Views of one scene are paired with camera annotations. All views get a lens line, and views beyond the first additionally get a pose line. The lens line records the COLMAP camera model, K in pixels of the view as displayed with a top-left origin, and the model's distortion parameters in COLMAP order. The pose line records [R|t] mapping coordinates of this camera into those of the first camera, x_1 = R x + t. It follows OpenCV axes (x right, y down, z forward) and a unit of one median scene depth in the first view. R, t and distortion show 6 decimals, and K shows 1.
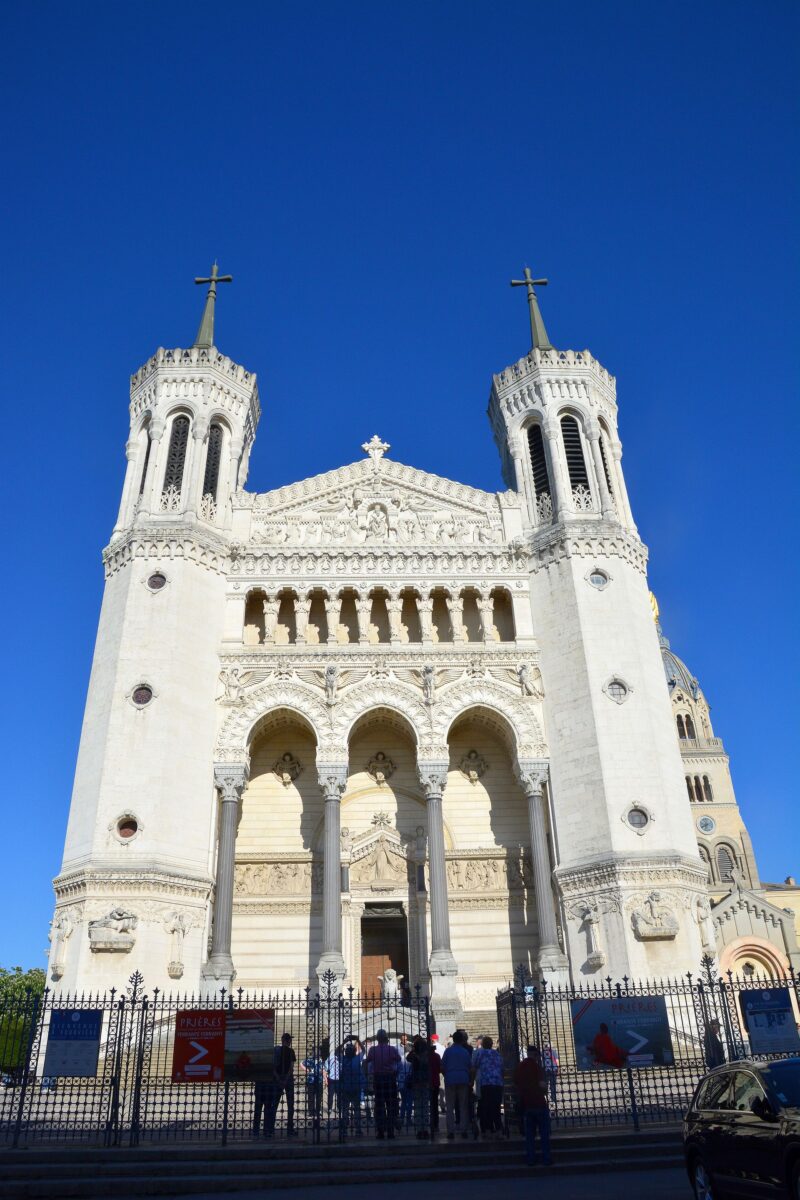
lens RADIAL K [[838.1, 0, 400.0], [0, 838.1, 600.0], [0, 0, 1]] dist [-0.101903, 0.007024]
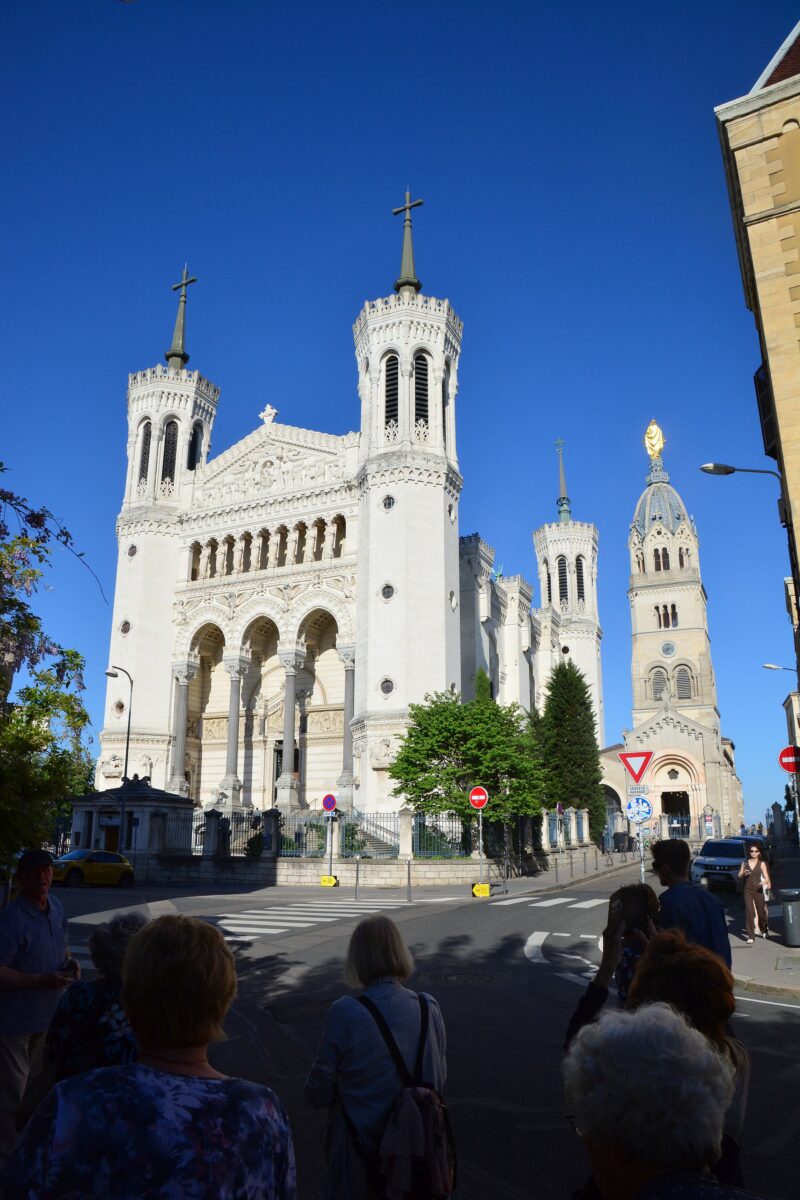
lens RADIAL K [[838.1, 0, 400.0], [0, 838.1, 600.0], [0, 0, 1]] dist [-0.101903, 0.007024]
pose [[0.886957, -0.098630, -0.451198, 0.764050], [0.209638, 0.956469, 0.203022, -0.130593], [0.411533, -0.274661, 0.869024, -0.158732]]
